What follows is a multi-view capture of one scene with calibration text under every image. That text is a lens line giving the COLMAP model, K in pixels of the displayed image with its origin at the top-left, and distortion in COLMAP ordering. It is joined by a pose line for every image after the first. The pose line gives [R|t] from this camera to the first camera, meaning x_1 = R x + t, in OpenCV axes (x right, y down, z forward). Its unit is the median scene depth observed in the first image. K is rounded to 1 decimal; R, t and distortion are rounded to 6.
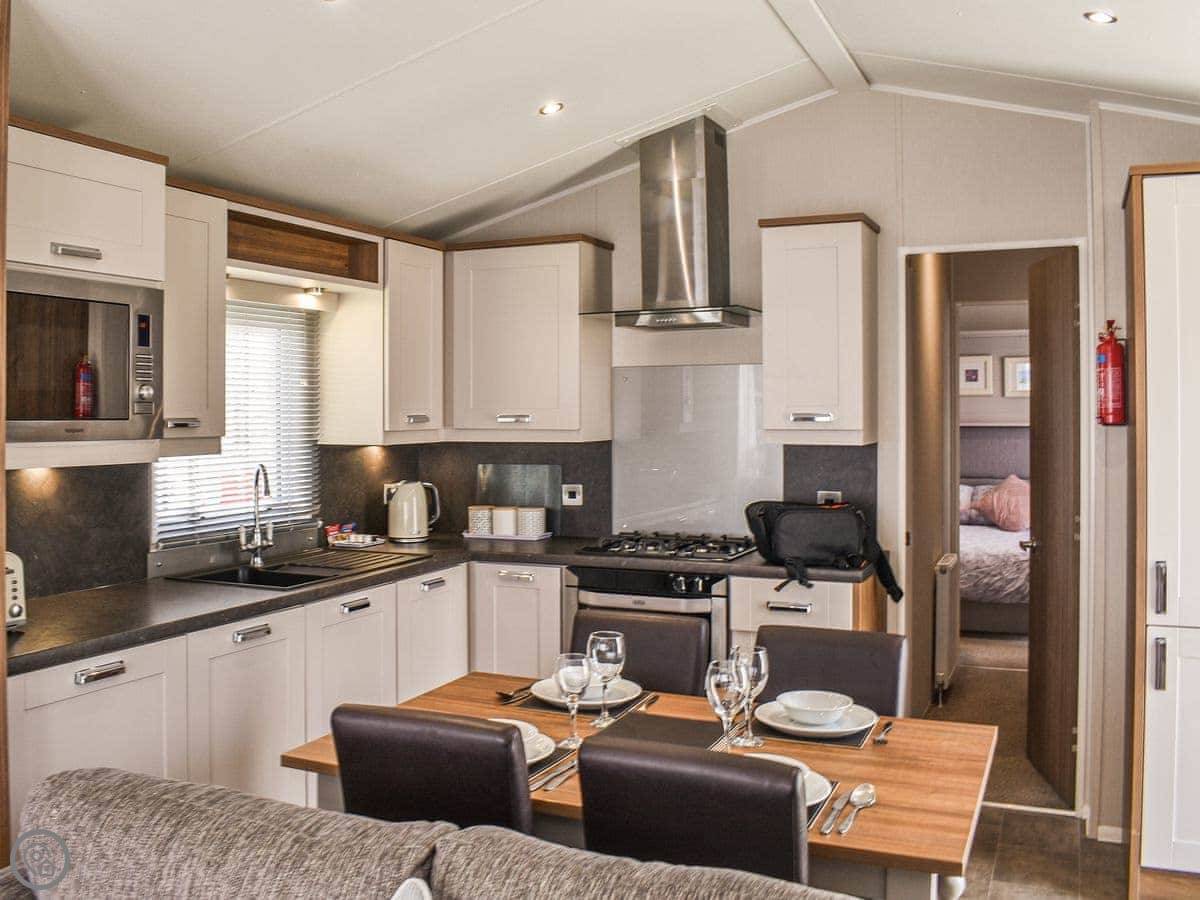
lens RADIAL K [[1112.9, 0, 595.9], [0, 1112.9, 449.7], [0, 0, 1]] dist [-0.081992, 0.000000]
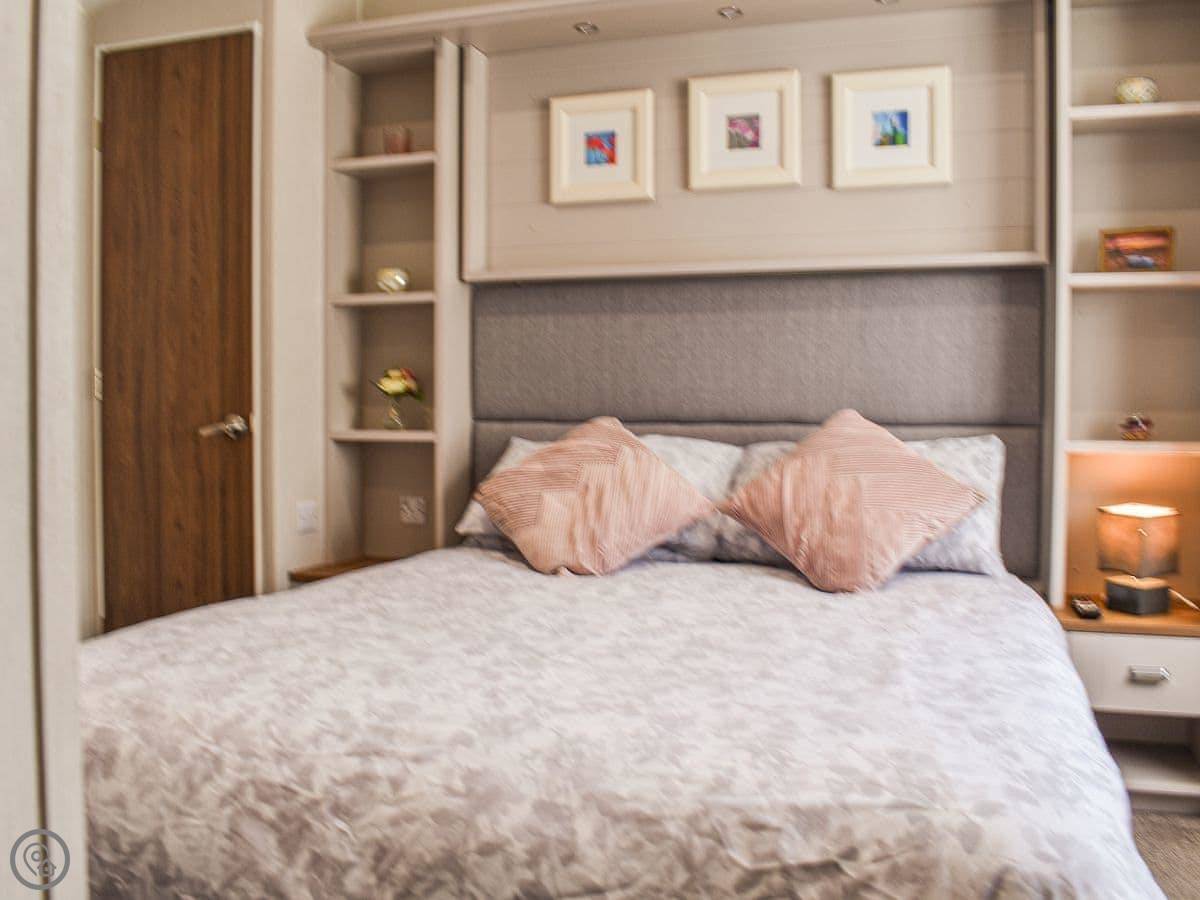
lens RADIAL K [[1112.9, 0, 604.9], [0, 1112.9, 455.8], [0, 0, 1]] dist [-0.081992, 0.000000]
pose [[0.996024, 0.007352, 0.088777, 0.278027], [-0.009145, 0.999762, 0.019806, 0.030917], [-0.088611, -0.020540, 0.995855, 0.679134]]
